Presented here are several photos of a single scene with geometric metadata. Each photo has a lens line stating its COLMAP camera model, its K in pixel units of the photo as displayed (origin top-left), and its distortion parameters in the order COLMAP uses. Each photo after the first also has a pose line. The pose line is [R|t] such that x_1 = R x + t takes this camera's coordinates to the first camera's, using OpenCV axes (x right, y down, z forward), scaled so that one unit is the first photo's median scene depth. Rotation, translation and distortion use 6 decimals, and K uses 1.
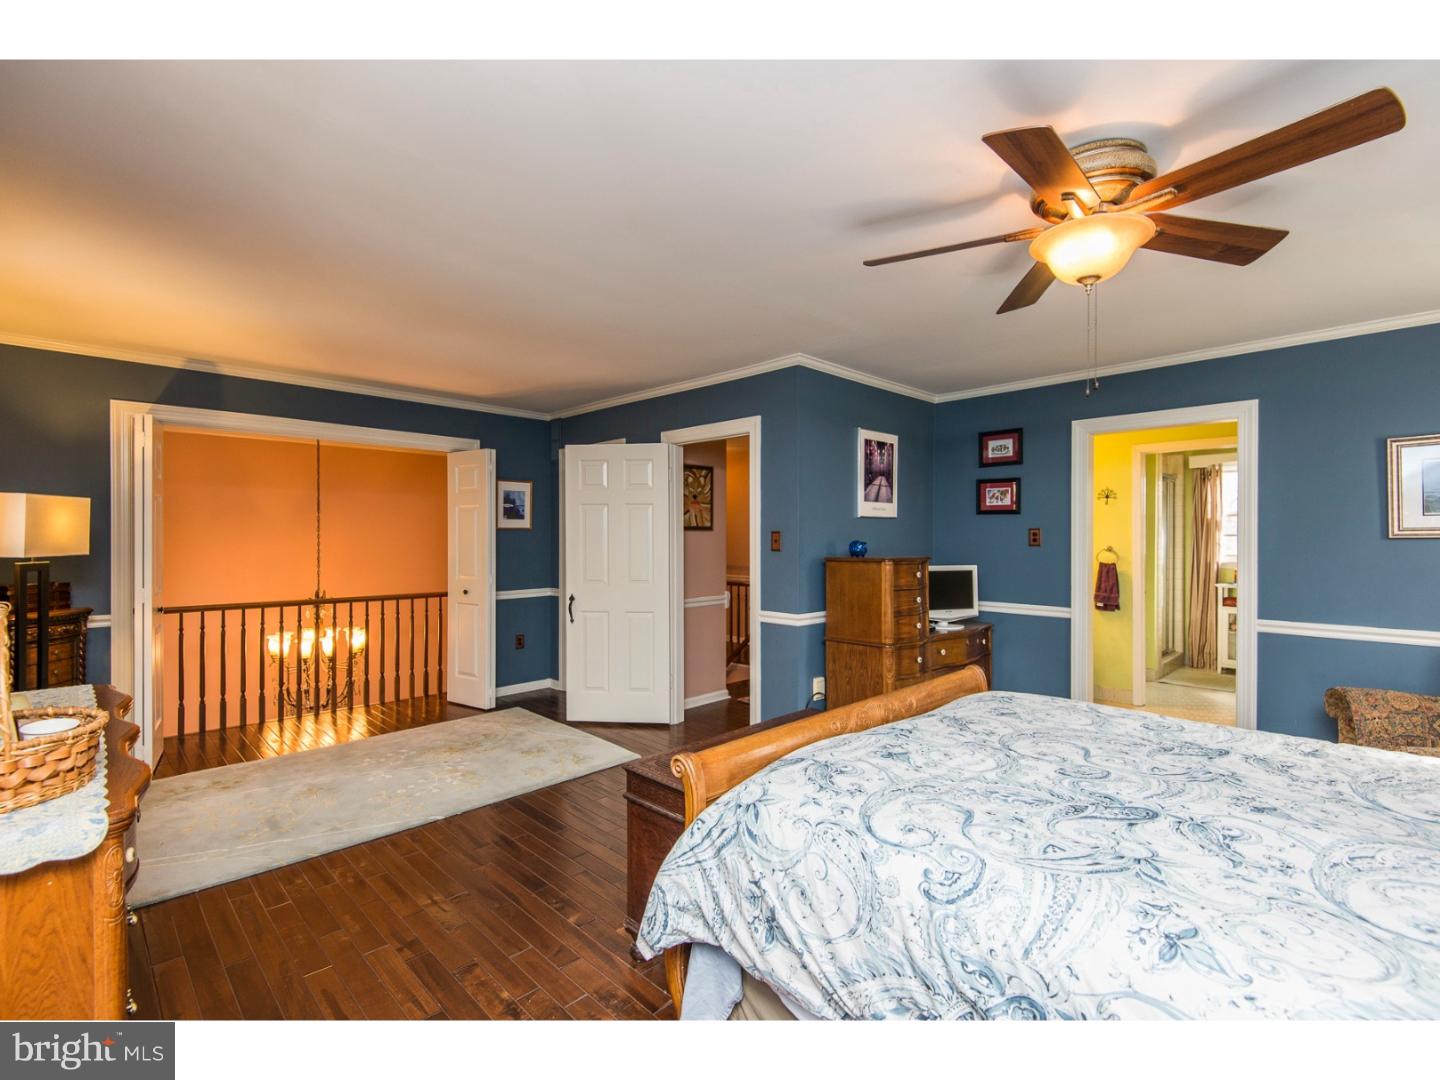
lens RADIAL K [[651.6, 0, 720.0], [0, 651.6, 540.0], [0, 0, 1]] dist [-0.000490, -0.000942]
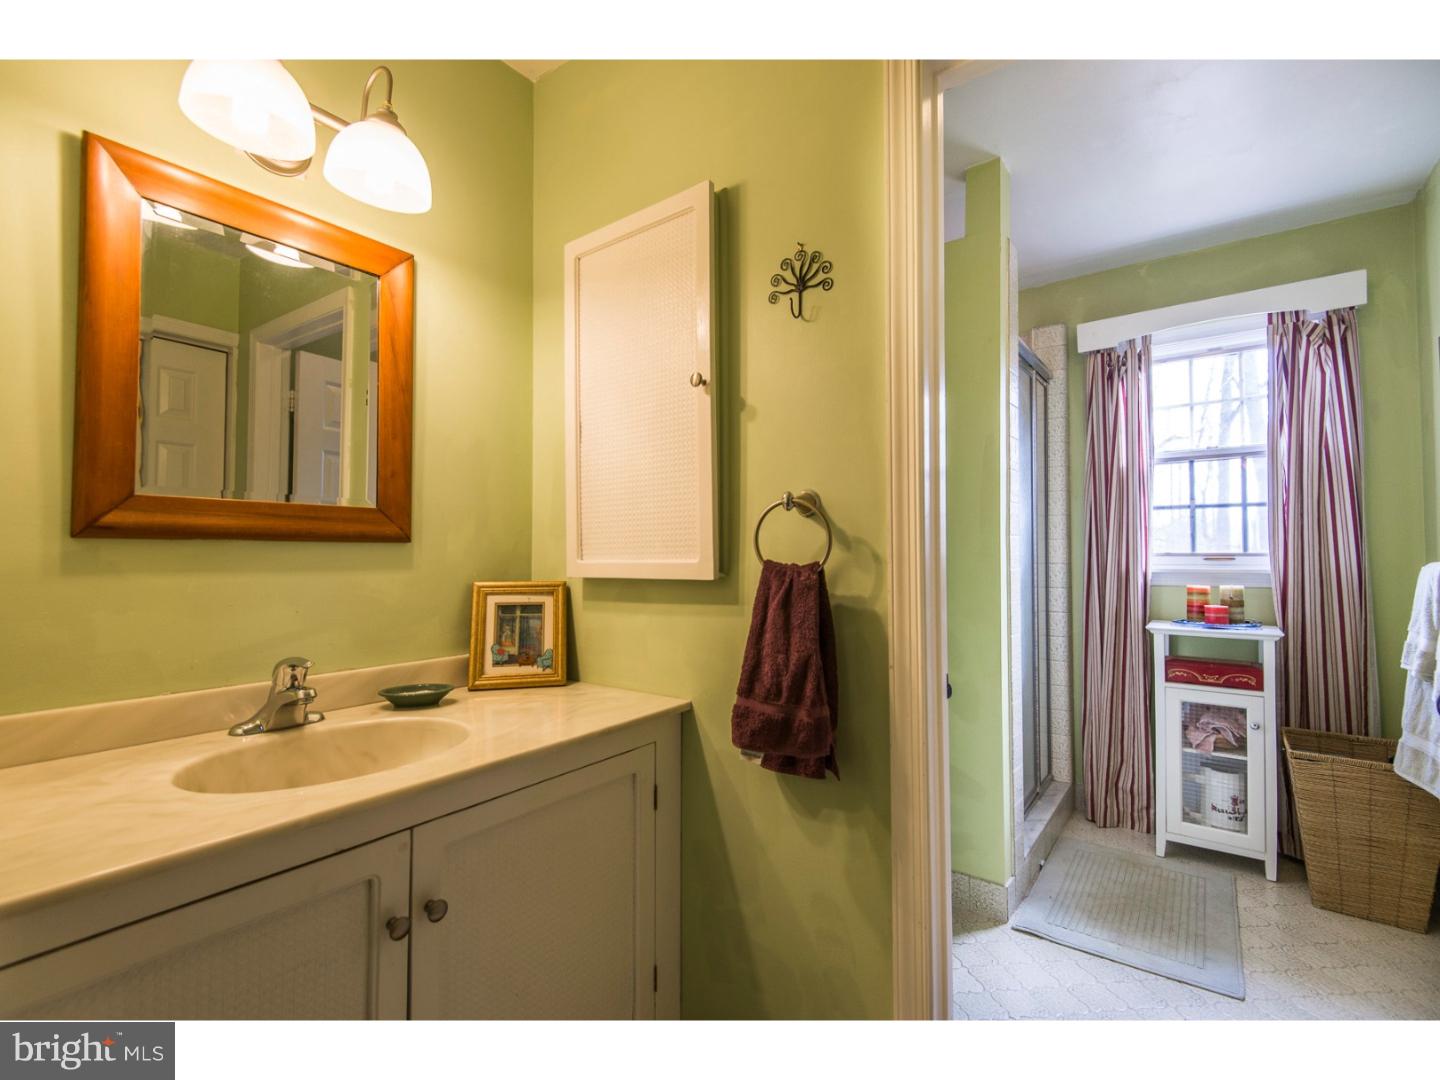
lens RADIAL K [[651.6, 0, 720.0], [0, 651.6, 540.0], [0, 0, 1]] dist [-0.000490, -0.000942]
pose [[0.987934, 0.004350, 0.154814, 0.435569], [-0.000495, 0.999689, -0.024933, 0.026853], [-0.154874, 0.024555, 0.987629, 0.636882]]
